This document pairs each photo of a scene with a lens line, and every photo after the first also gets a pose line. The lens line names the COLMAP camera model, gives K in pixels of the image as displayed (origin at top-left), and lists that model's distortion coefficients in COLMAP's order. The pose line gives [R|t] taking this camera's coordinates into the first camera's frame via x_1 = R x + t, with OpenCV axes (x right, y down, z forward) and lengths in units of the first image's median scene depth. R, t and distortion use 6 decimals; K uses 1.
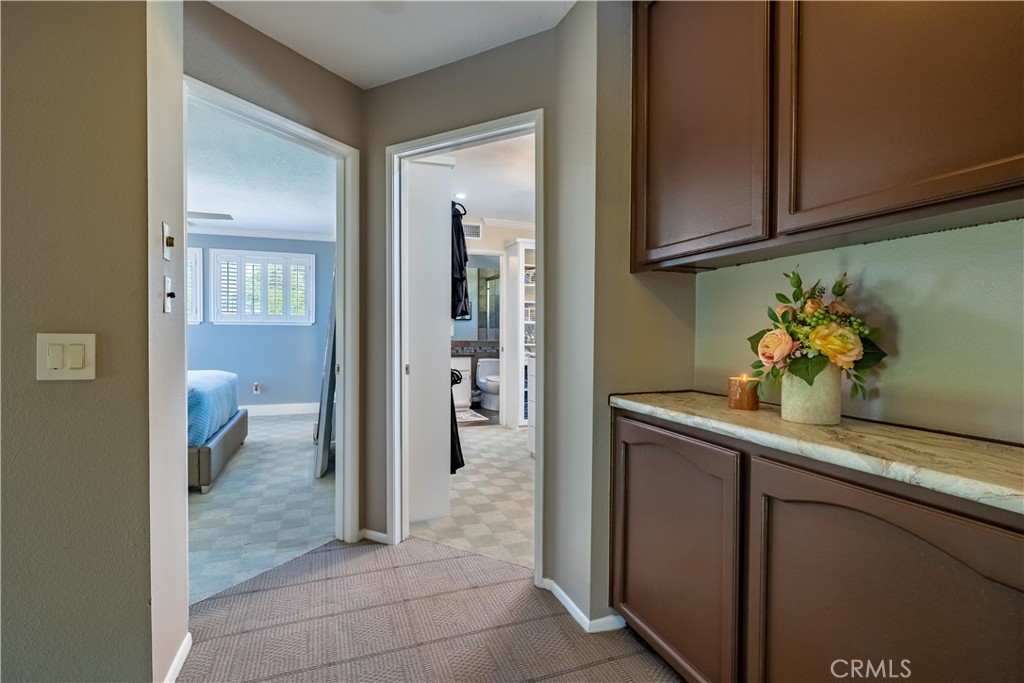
lens RADIAL K [[496.8, 0, 512.0], [0, 496.8, 341.5], [0, 0, 1]] dist [-0.003487, -0.000155]
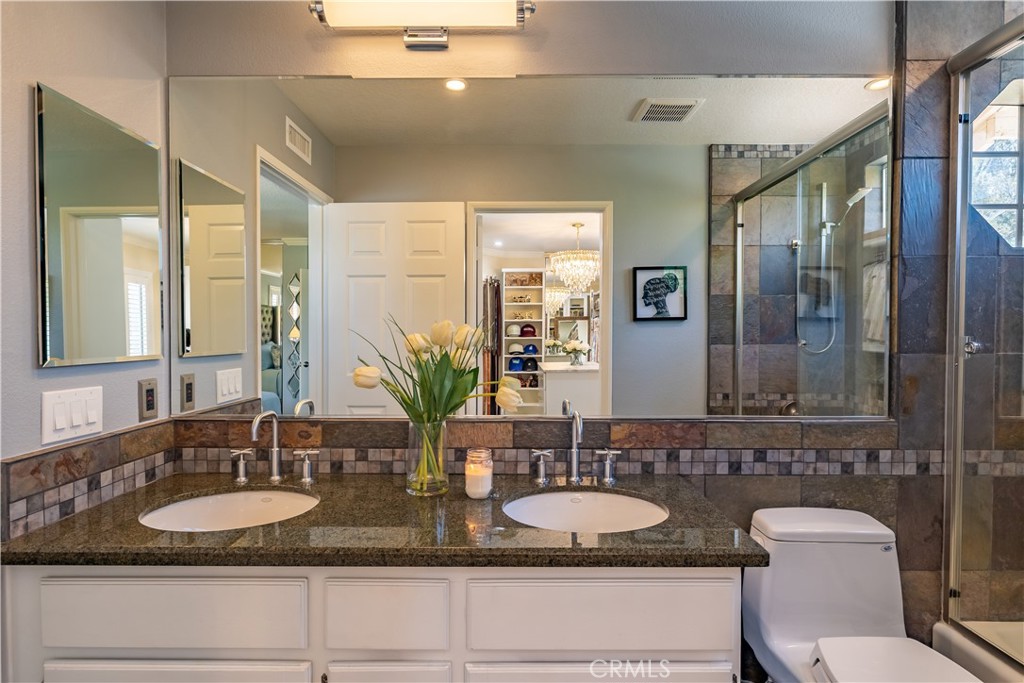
lens RADIAL K [[496.8, 0, 512.0], [0, 496.8, 341.5], [0, 0, 1]] dist [-0.003487, -0.000155]
pose [[0.931359, -0.006423, -0.364046, -0.069696], [0.002569, 0.999935, -0.011069, -0.025291], [0.364094, 0.009374, 0.931315, 0.636269]]
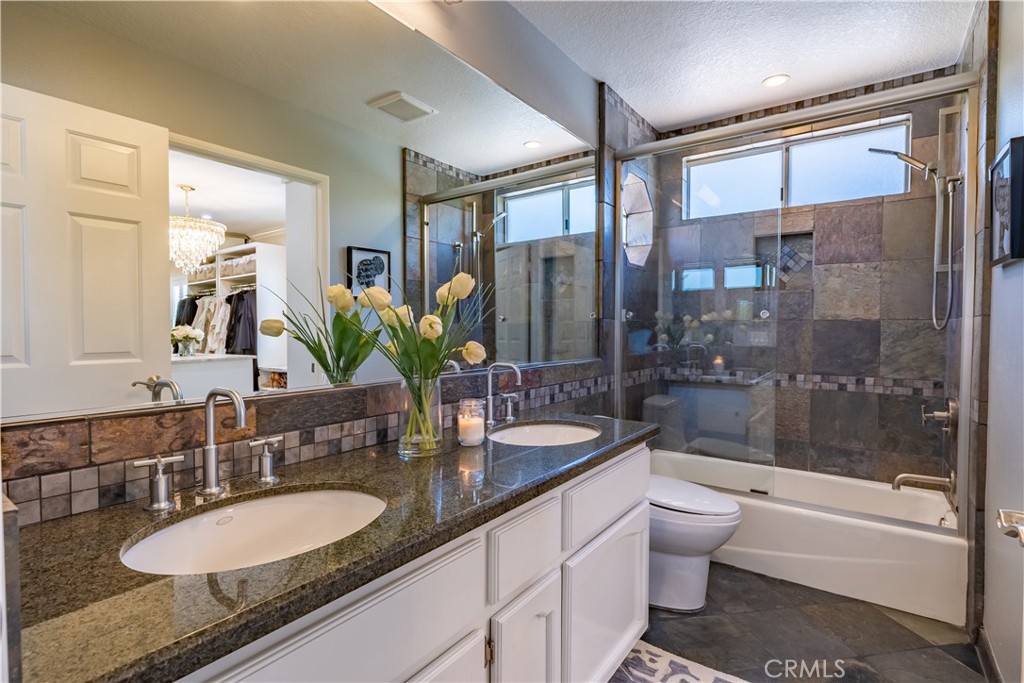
lens RADIAL K [[484.4, 0, 512.0], [0, 484.4, 341.5], [0, 0, 1]] dist [-0.003353, -0.000405]
pose [[0.844777, -0.028765, 0.534345, -0.198750], [0.026432, 0.999578, 0.012022, -0.014582], [-0.534466, 0.003968, 0.845181, 0.636467]]
